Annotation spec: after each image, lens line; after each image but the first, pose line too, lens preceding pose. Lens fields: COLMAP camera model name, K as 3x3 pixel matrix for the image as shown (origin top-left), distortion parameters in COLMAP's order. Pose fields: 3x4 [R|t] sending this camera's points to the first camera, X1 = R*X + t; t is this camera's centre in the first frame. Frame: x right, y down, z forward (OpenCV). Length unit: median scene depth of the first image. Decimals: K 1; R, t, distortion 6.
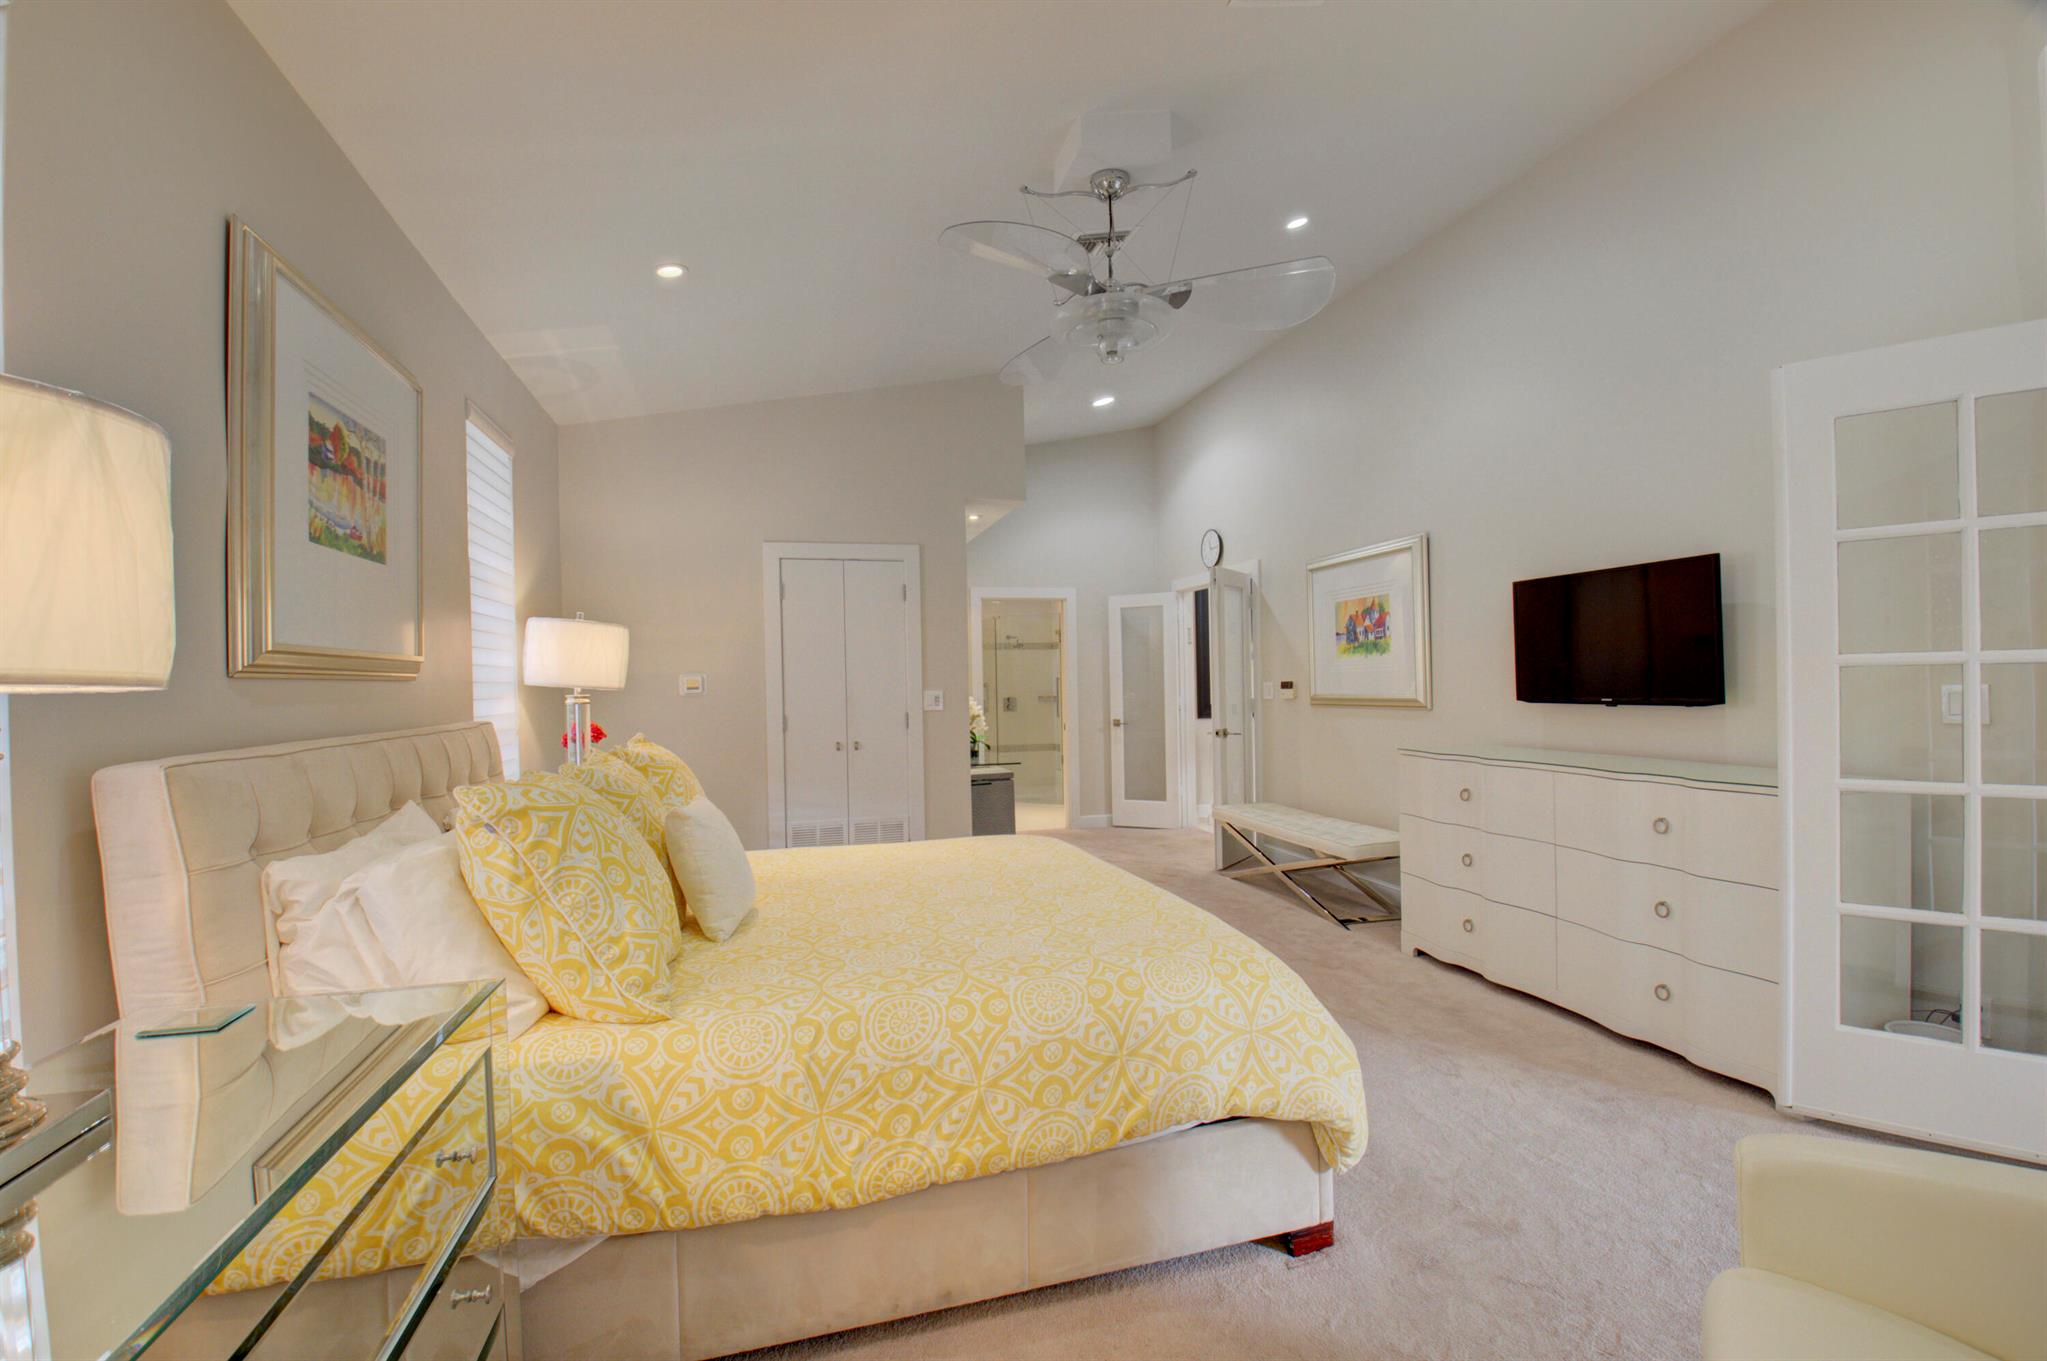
lens RADIAL K [[894.8, 0, 1024.6], [0, 894.8, 685.0], [0, 0, 1]] dist [0.004398, -0.016684]
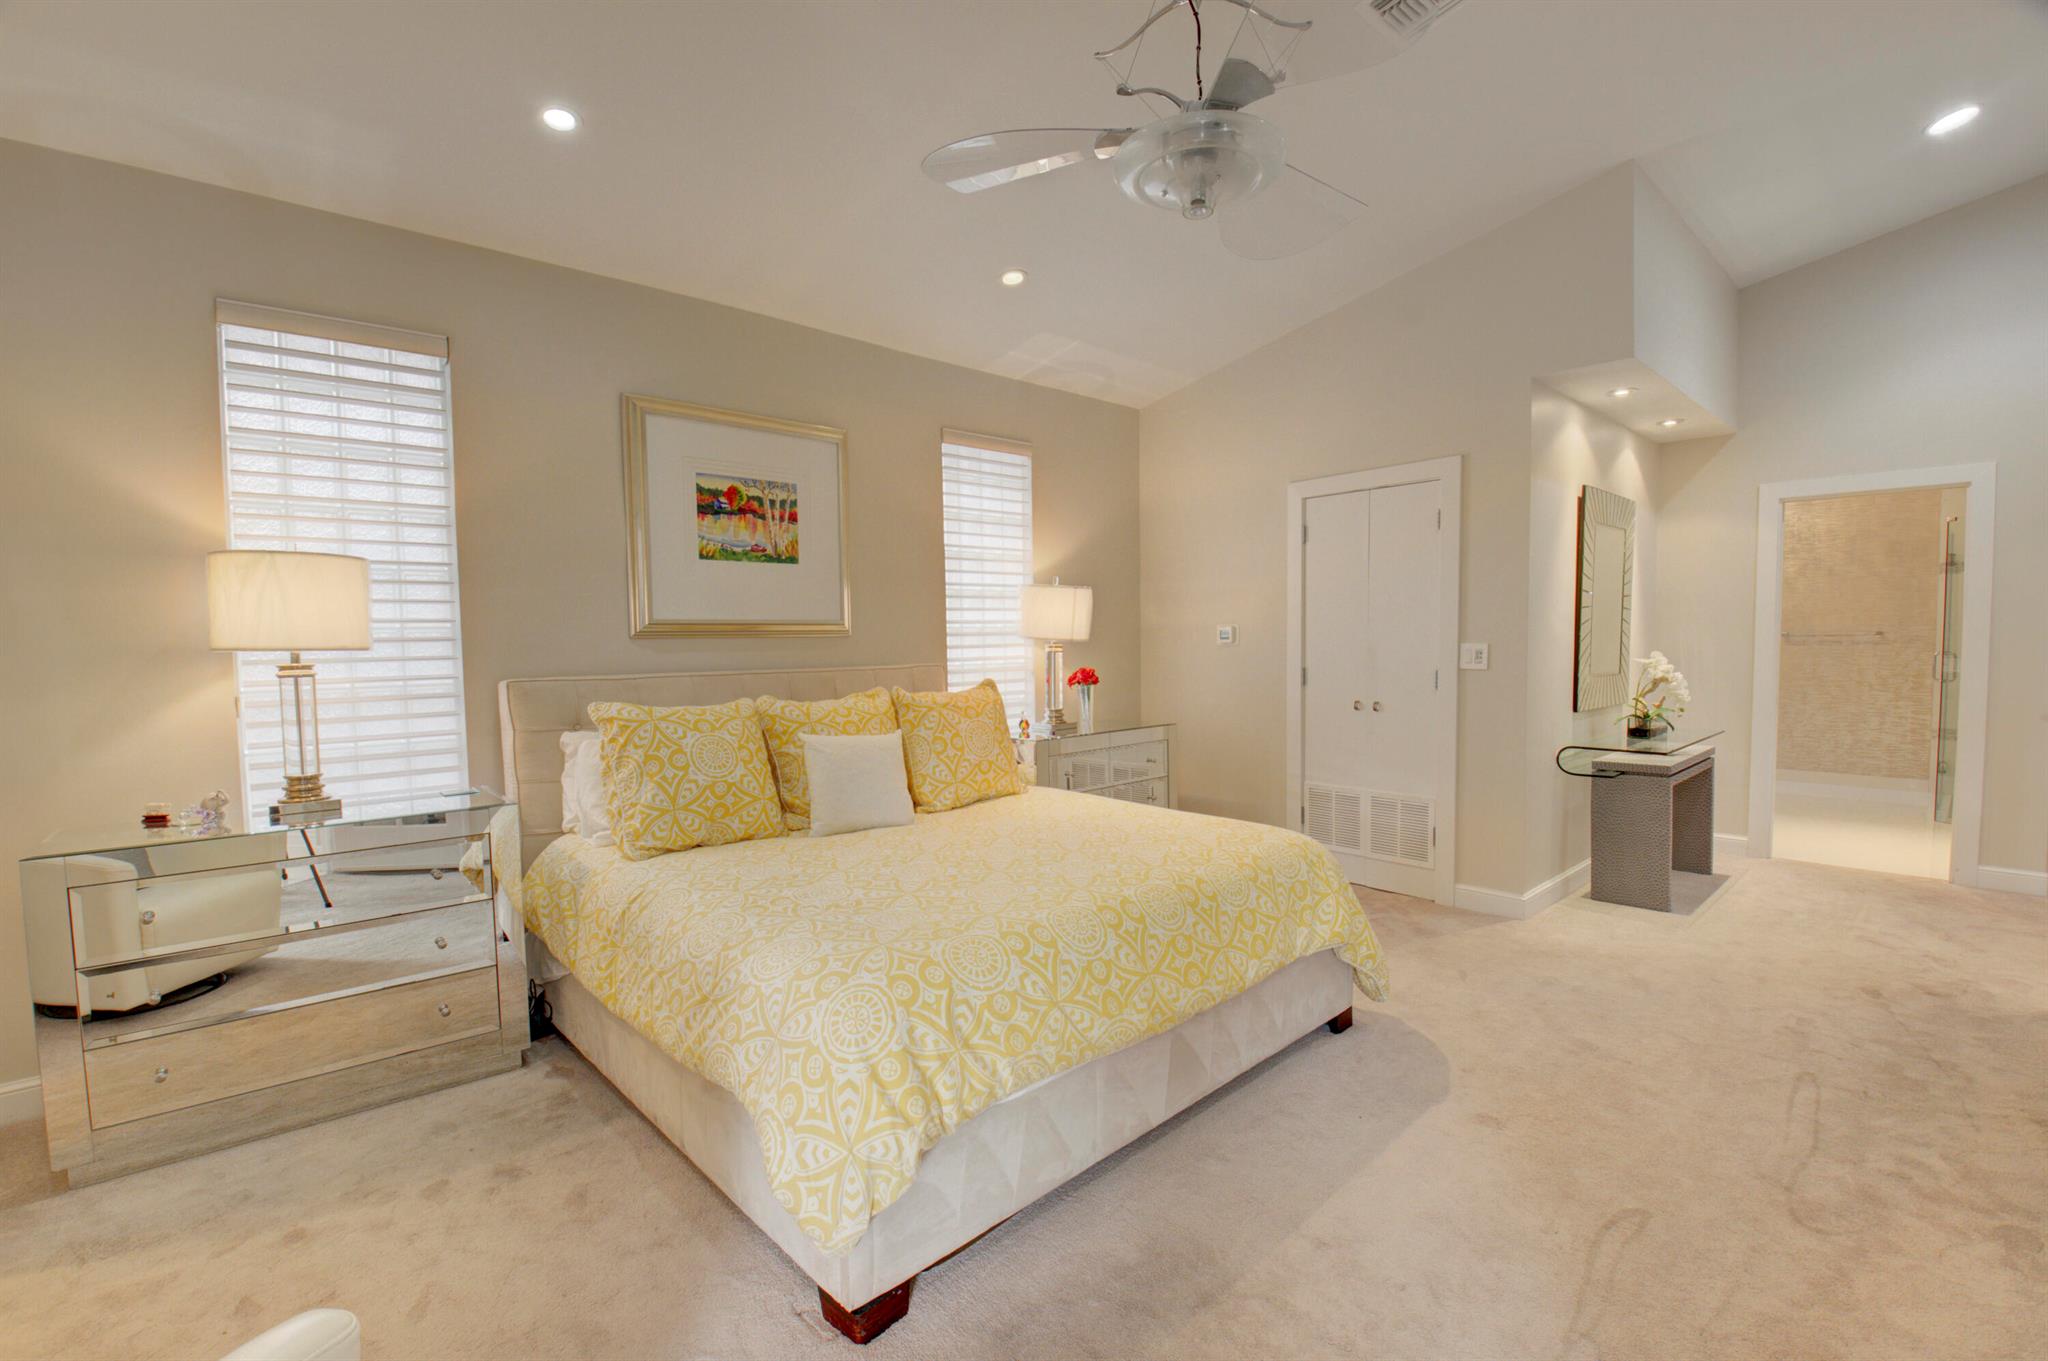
lens RADIAL K [[895.2, 0, 1021.6], [0, 895.2, 691.7], [0, 0, 1]] dist [0.004398, -0.016684]
pose [[0.441948, 0.061915, -0.894901, 0.908876], [0.005855, 0.997395, 0.071897, -0.020736], [0.897022, -0.037014, 0.440434, 0.660203]]
